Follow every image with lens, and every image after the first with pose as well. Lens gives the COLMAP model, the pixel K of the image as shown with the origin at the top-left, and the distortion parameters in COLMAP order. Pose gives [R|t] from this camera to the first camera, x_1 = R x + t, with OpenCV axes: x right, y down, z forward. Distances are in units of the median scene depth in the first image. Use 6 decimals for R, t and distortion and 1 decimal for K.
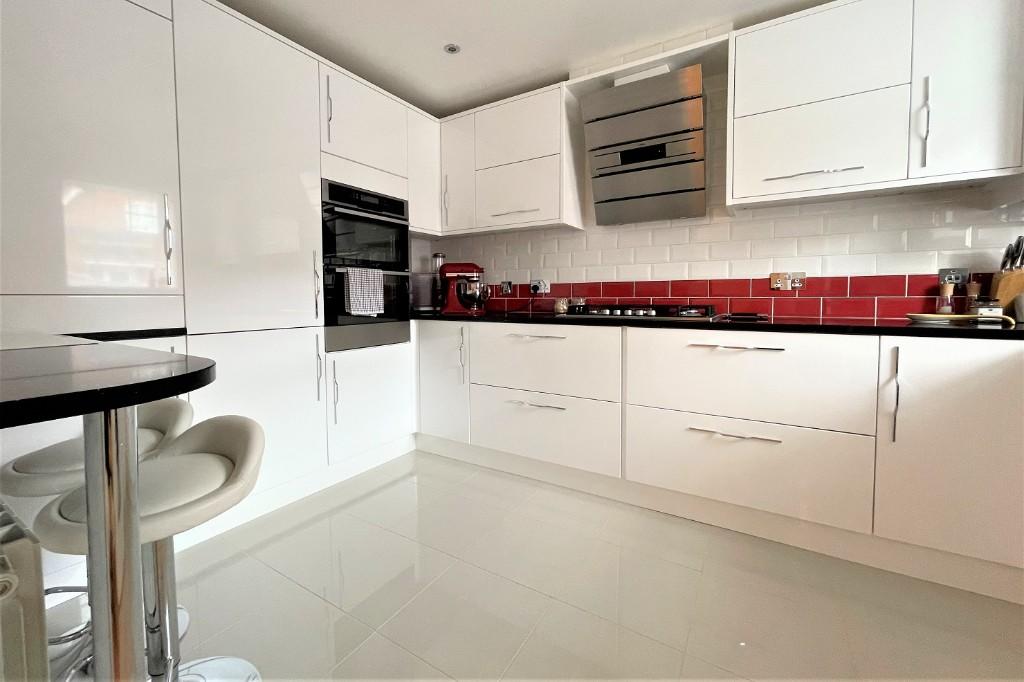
lens RADIAL K [[419.1, 0, 515.7], [0, 419.1, 315.8], [0, 0, 1]] dist [0.000746, -0.000980]
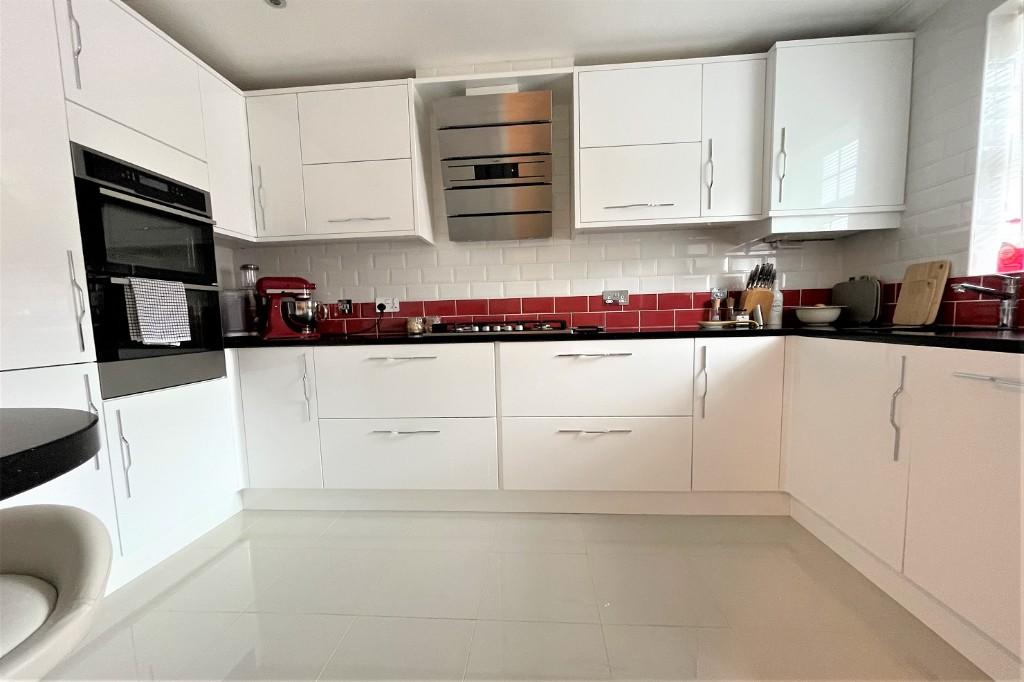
lens RADIAL K [[419.1, 0, 513.8], [0, 419.1, 357.6], [0, 0, 1]] dist [0.000746, -0.000980]
pose [[0.889593, -0.064376, 0.452194, -0.153579], [0.043452, 0.997456, 0.056519, 0.007115], [-0.454682, -0.030630, 0.890127, 0.073415]]
